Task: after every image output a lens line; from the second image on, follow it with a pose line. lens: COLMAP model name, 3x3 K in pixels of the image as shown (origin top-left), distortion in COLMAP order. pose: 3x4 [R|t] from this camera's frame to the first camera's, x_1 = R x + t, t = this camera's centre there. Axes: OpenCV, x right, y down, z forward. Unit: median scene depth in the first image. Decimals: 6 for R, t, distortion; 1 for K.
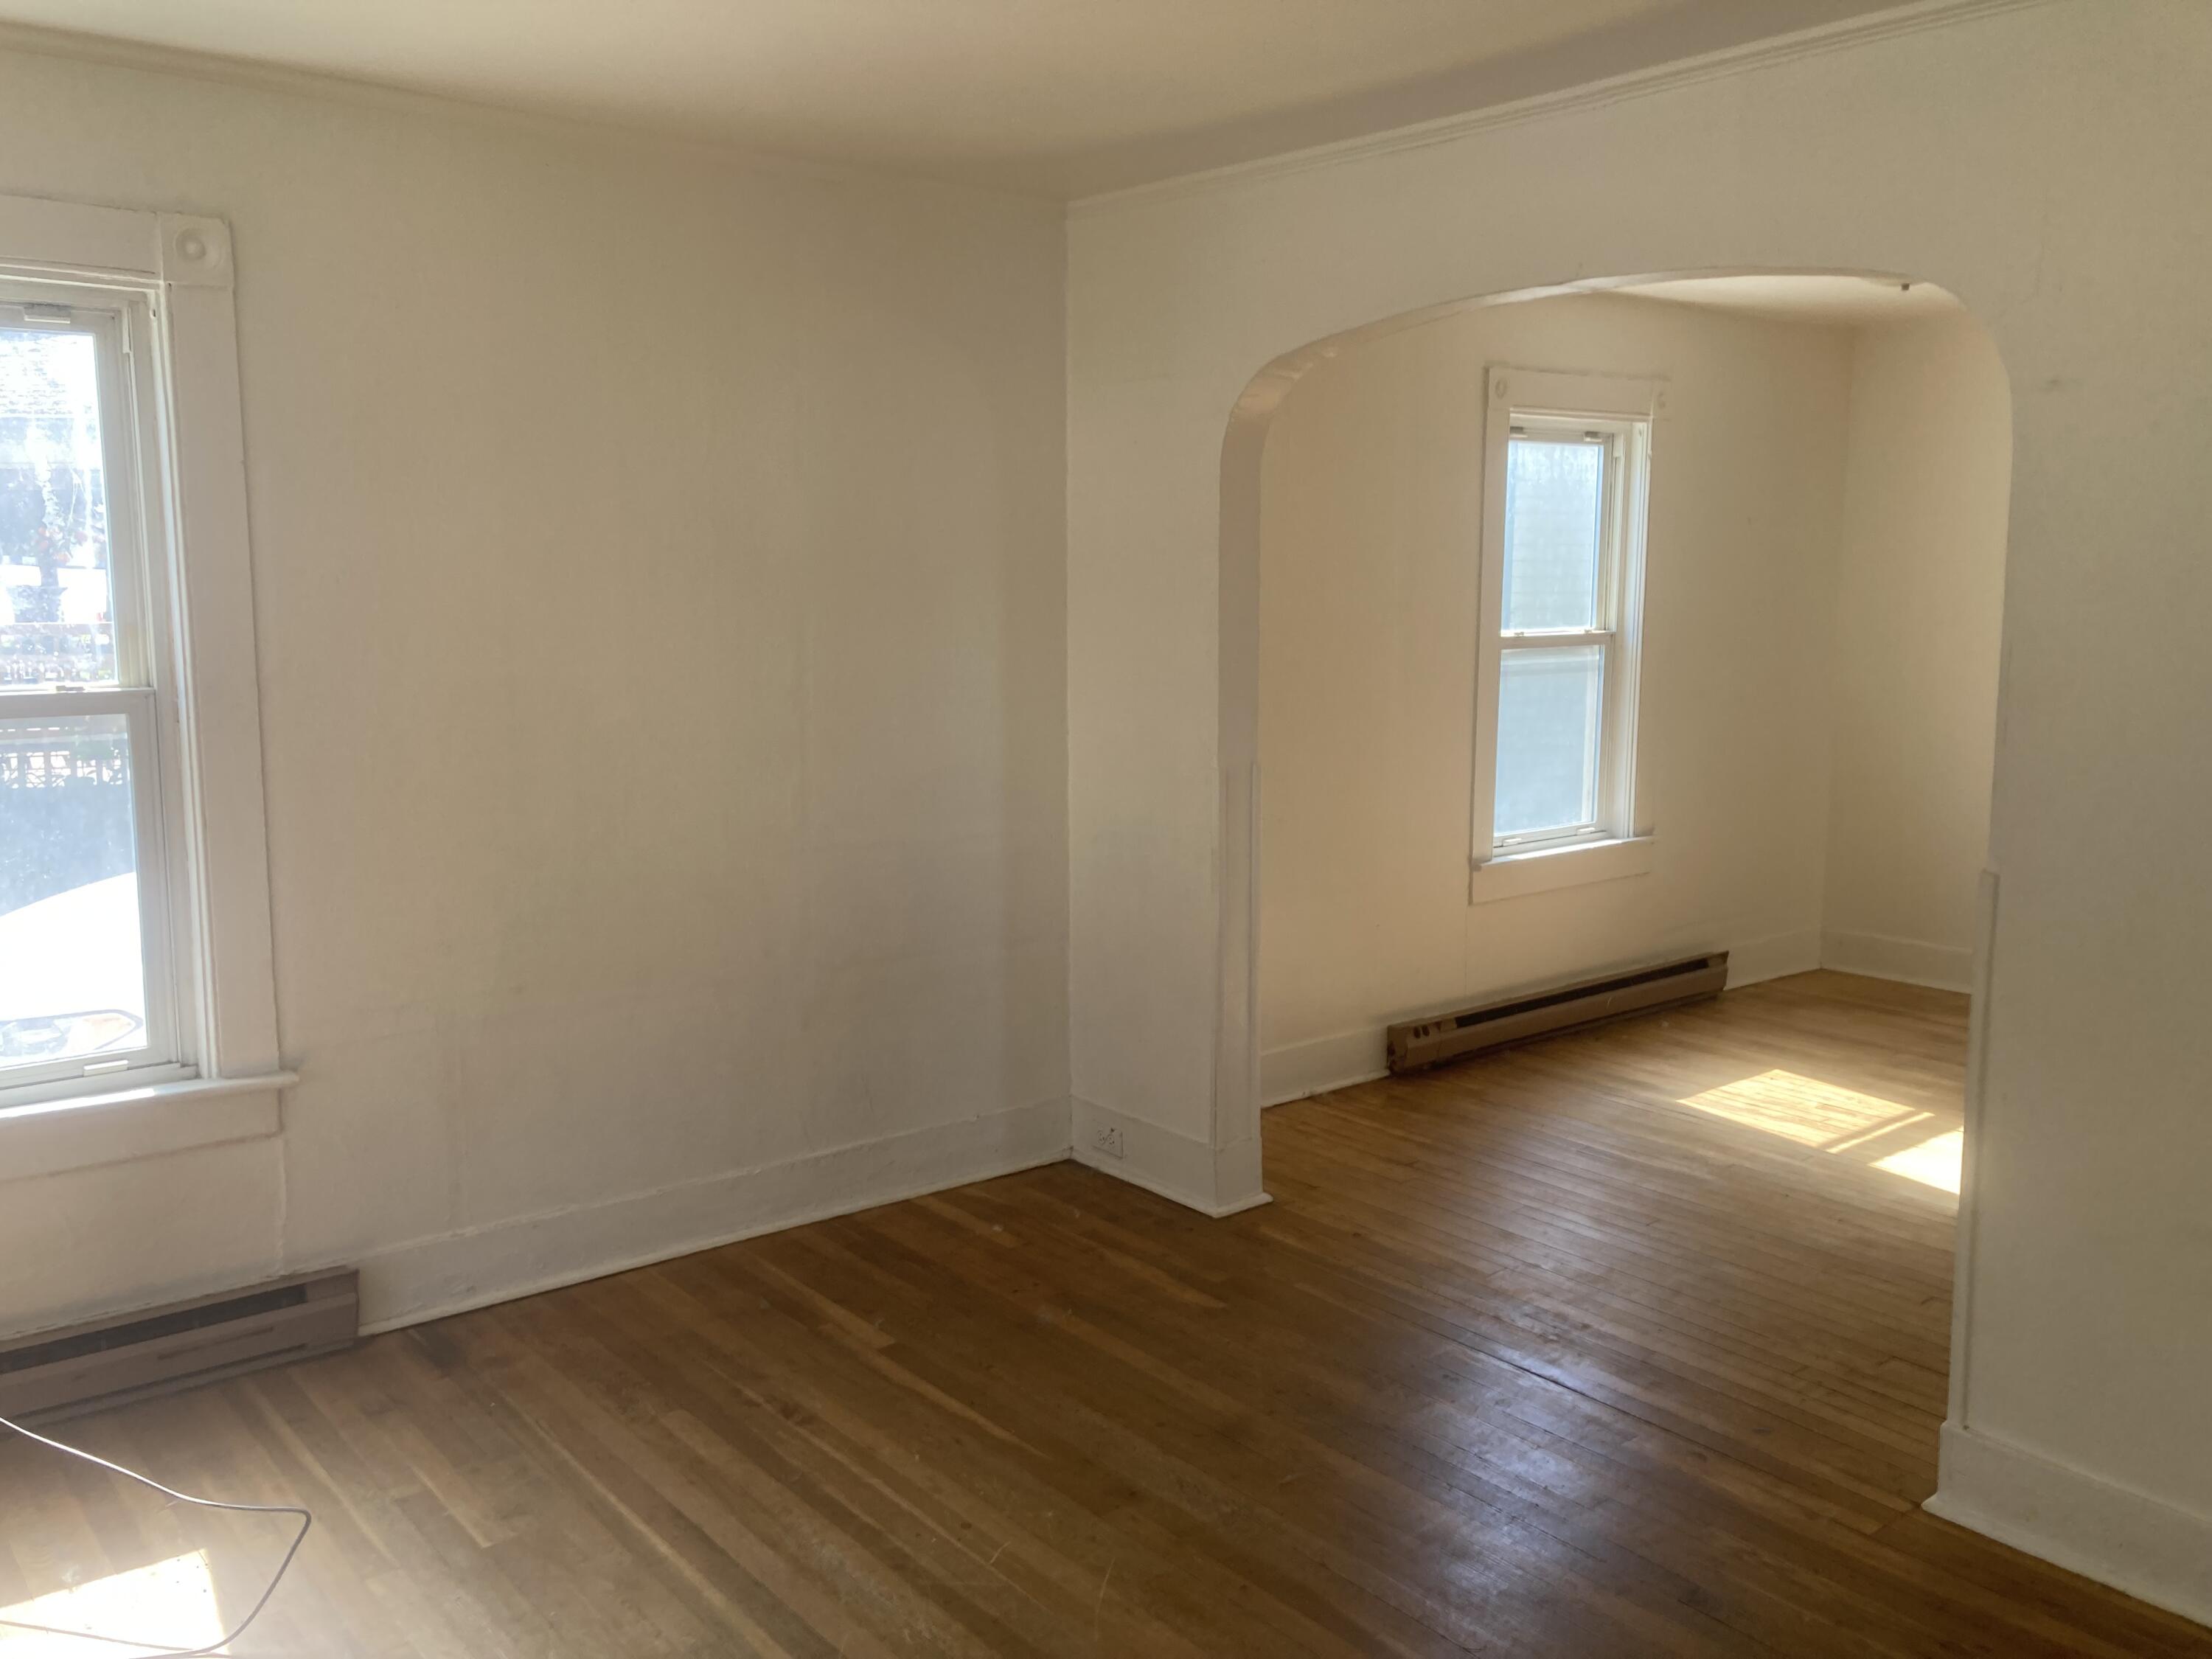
lens RADIAL K [[1831.4, 0, 1115.2], [0, 1831.4, 840.6], [0, 0, 1]] dist [0.034060, -0.004109]
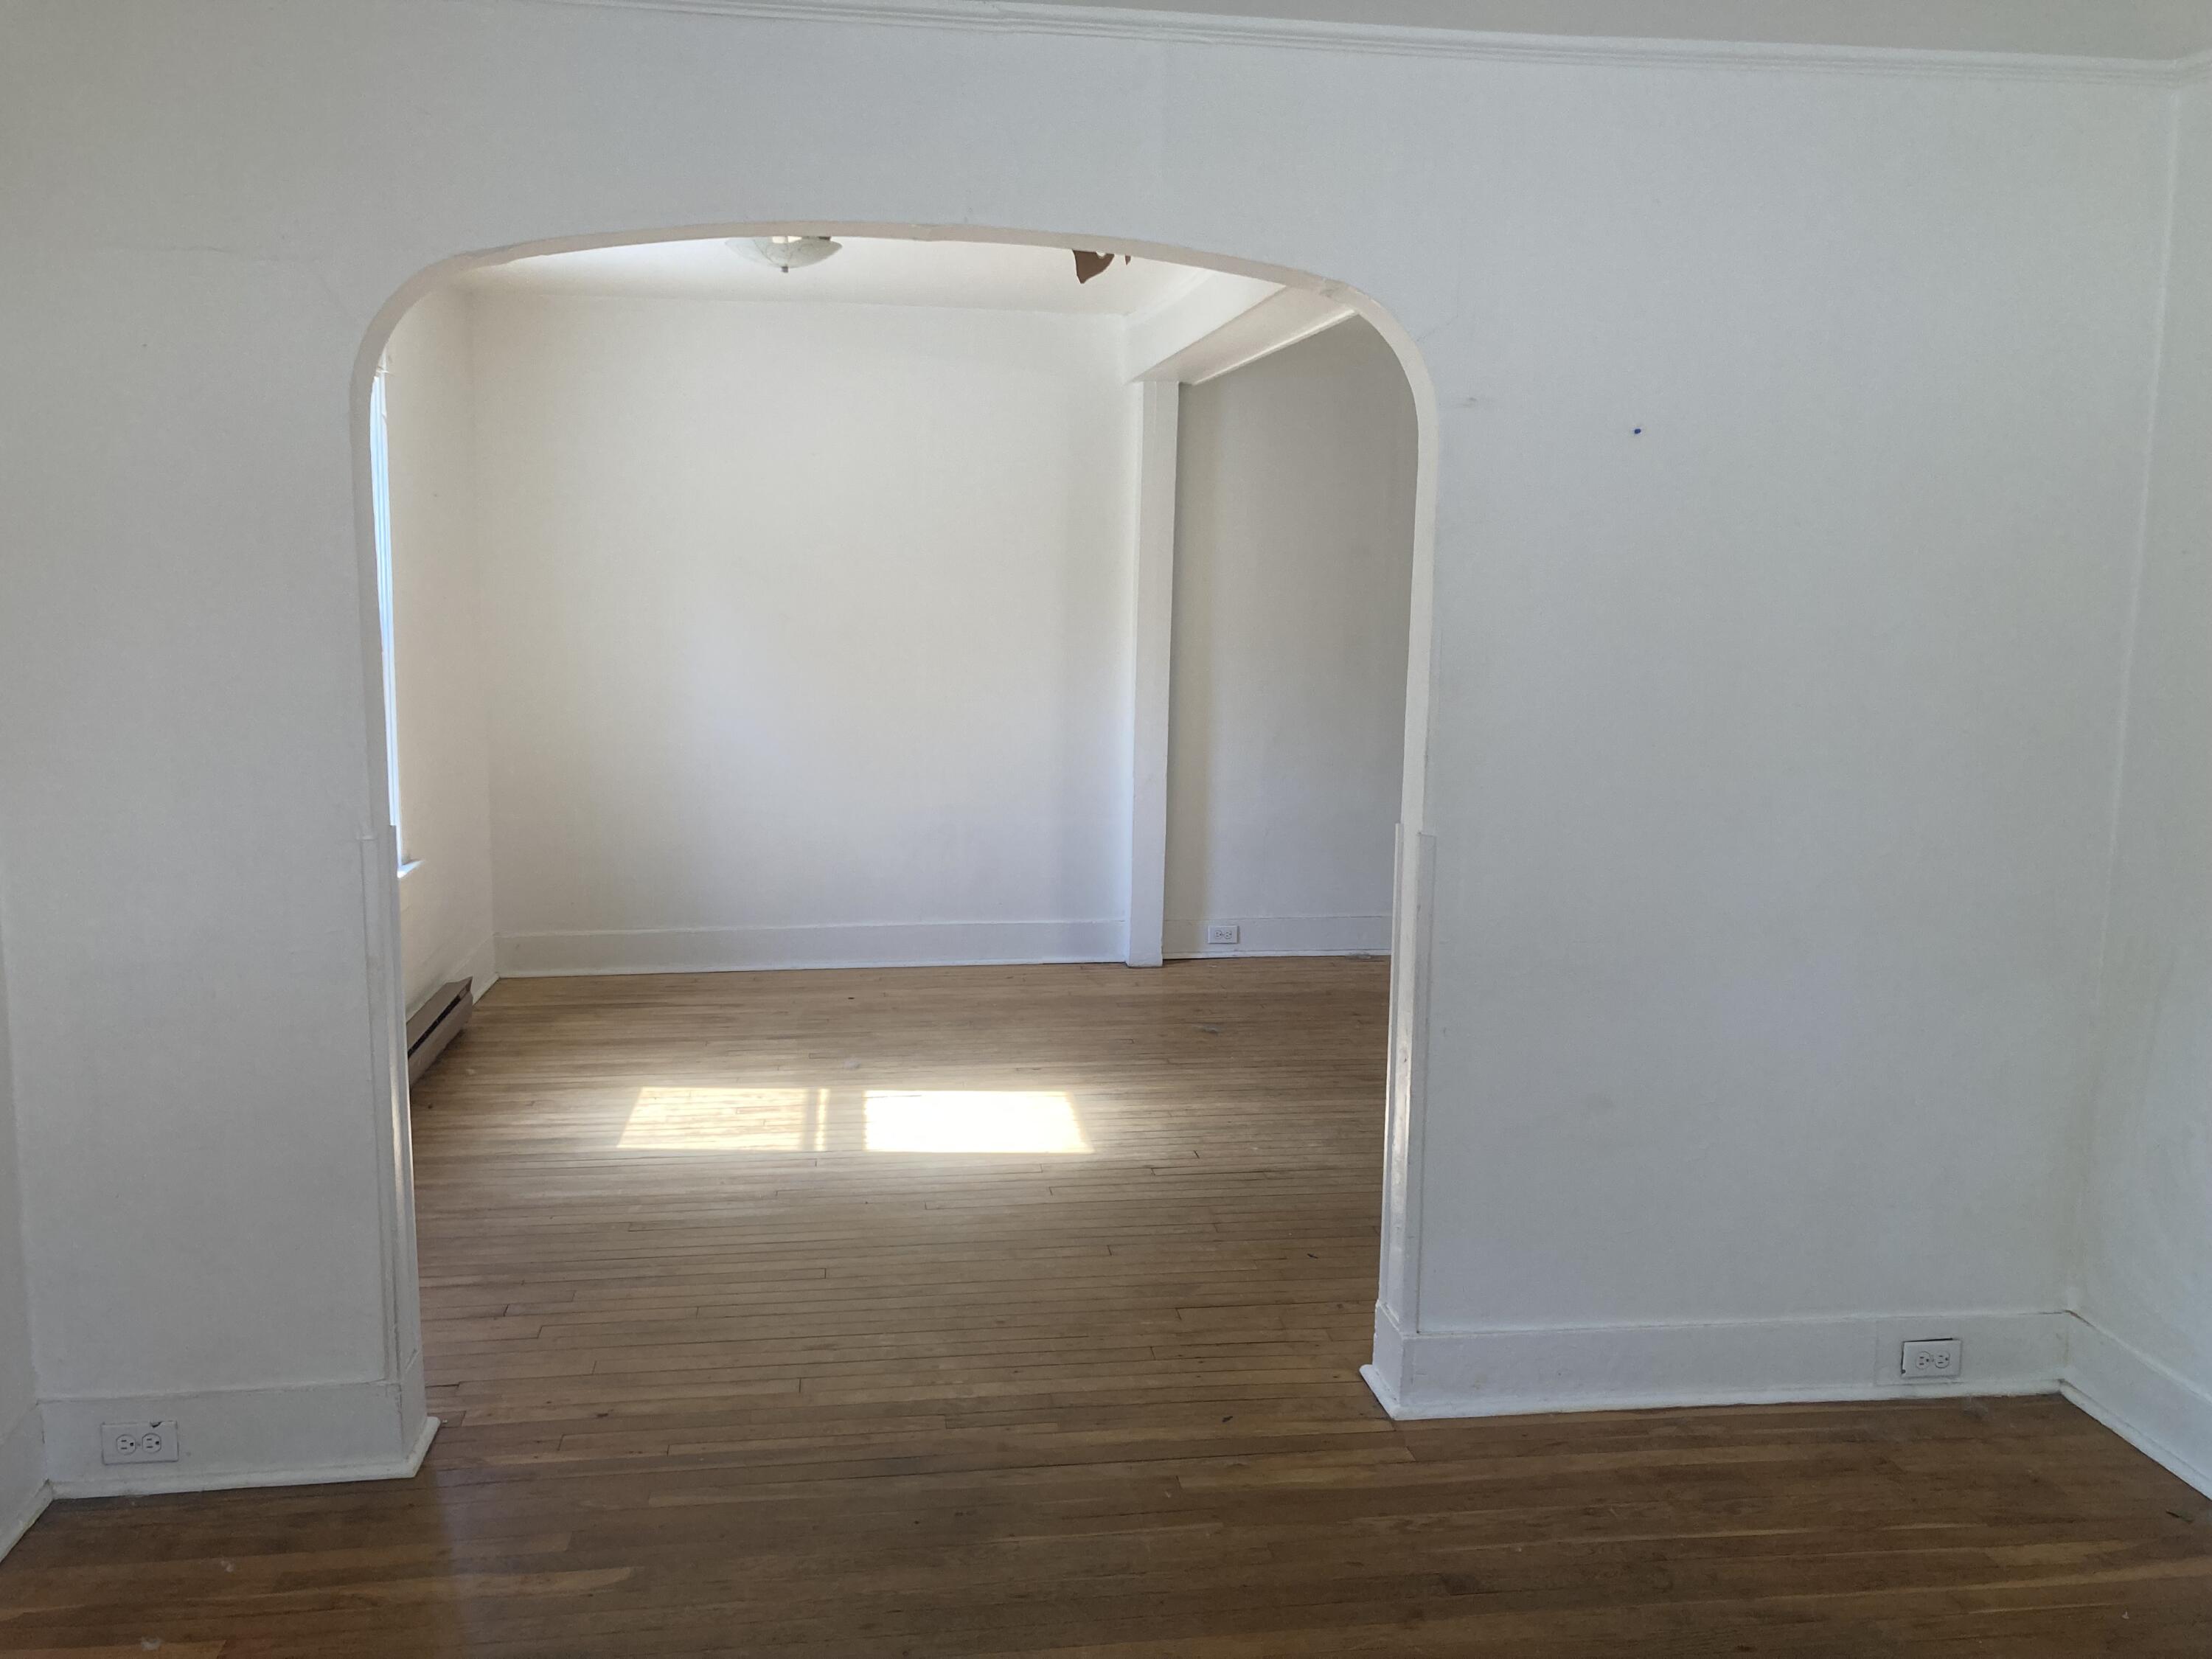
lens RADIAL K [[1831.4, 0, 1117.3], [0, 1831.4, 809.6], [0, 0, 1]] dist [0.034060, -0.004109]
pose [[0.520892, -0.117307, 0.845524, -0.318911], [0.118294, 0.990875, 0.064597, -0.052339], [-0.845387, 0.066373, 0.530015, 0.324705]]
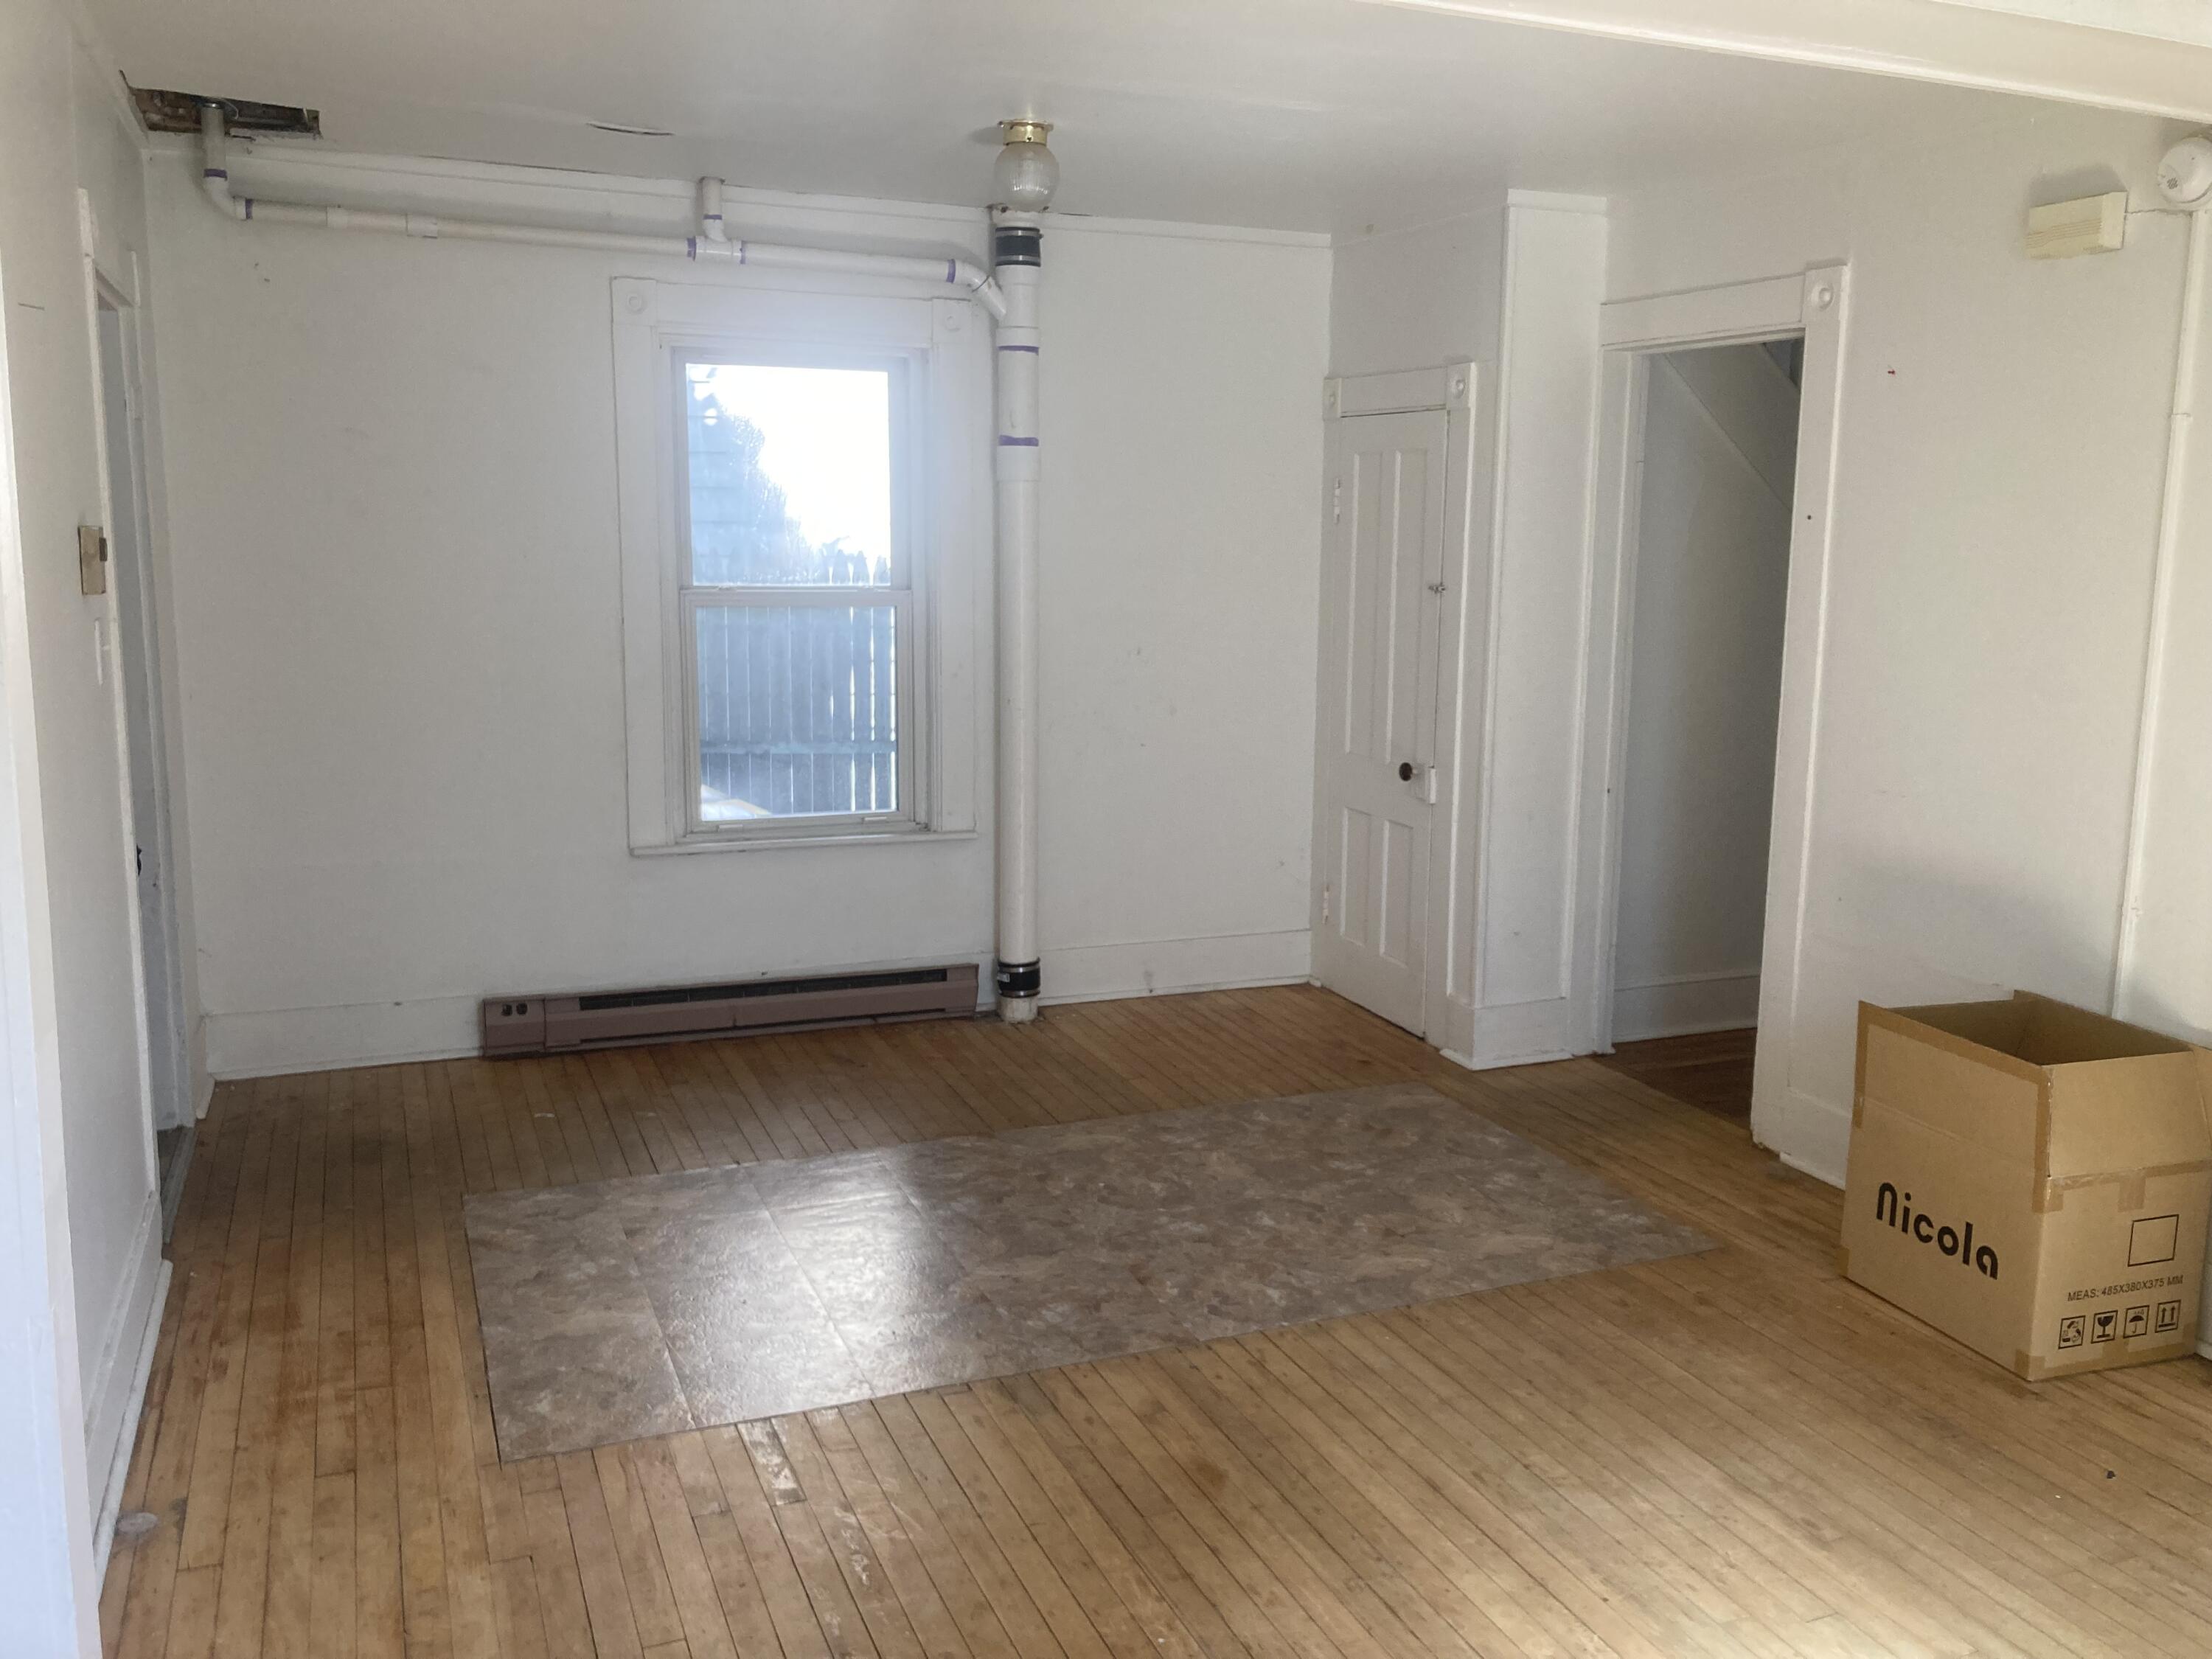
lens RADIAL K [[1831.4, 0, 1116.1], [0, 1831.4, 823.6], [0, 0, 1]] dist [0.034060, -0.004109]
pose [[-0.956079, -0.066886, 0.285376, 0.526593], [0.026801, 0.949587, 0.312356, -0.181360], [-0.291881, 0.306285, -0.906088, 1.245009]]
